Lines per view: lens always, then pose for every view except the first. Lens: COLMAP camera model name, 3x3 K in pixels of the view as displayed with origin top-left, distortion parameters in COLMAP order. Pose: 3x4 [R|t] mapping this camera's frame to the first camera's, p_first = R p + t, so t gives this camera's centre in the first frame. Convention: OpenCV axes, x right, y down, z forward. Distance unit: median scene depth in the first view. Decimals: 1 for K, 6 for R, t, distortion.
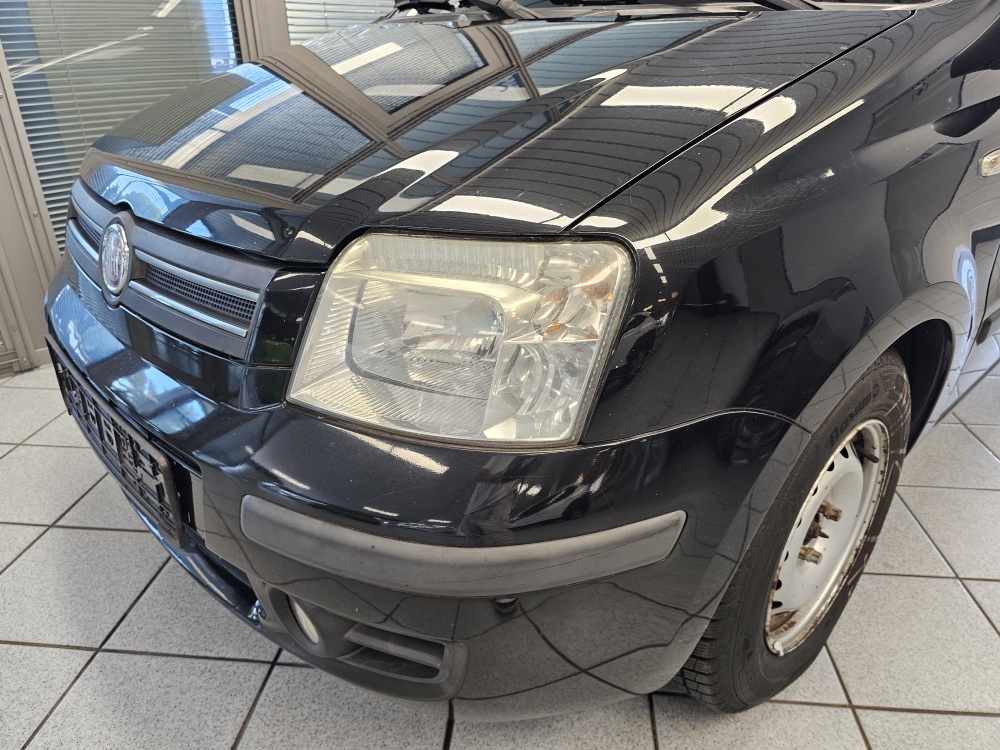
lens RADIAL K [[676.1, 0, 489.1], [0, 676.1, 375.3], [0, 0, 1]] dist [0.055559, -0.060519]
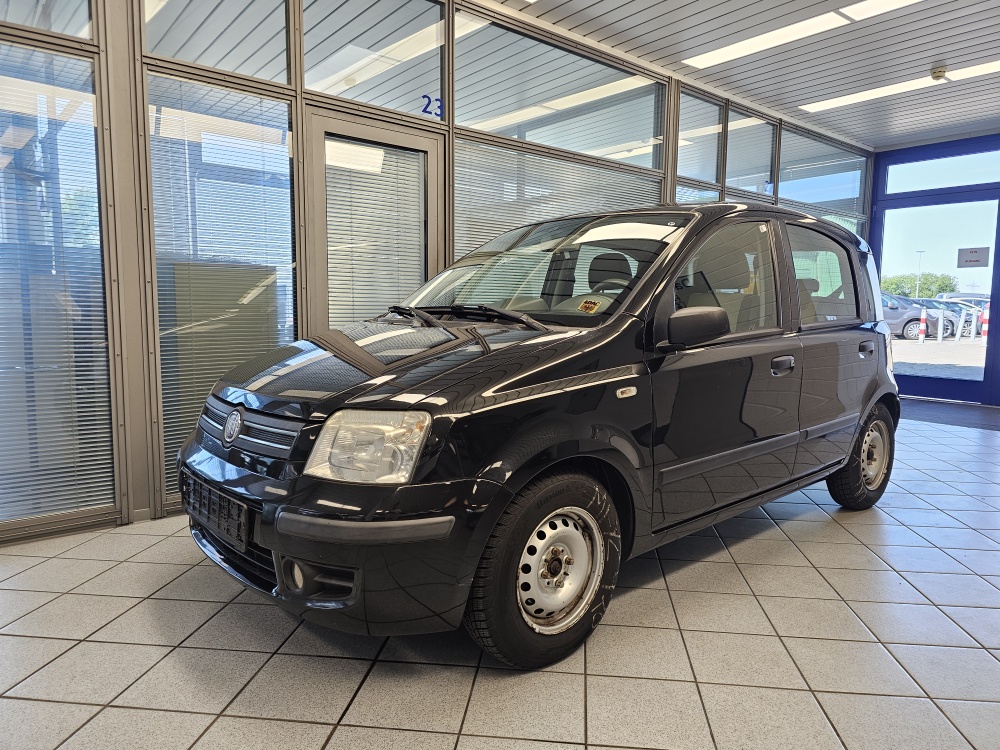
lens RADIAL K [[676.1, 0, 503.8], [0, 676.1, 381.5], [0, 0, 1]] dist [0.055559, -0.060519]
pose [[0.999718, 0.019616, -0.013384, 0.366287], [-0.023001, 0.940012, -0.340365, 0.429633], [0.005905, 0.340577, 0.940198, -1.138441]]
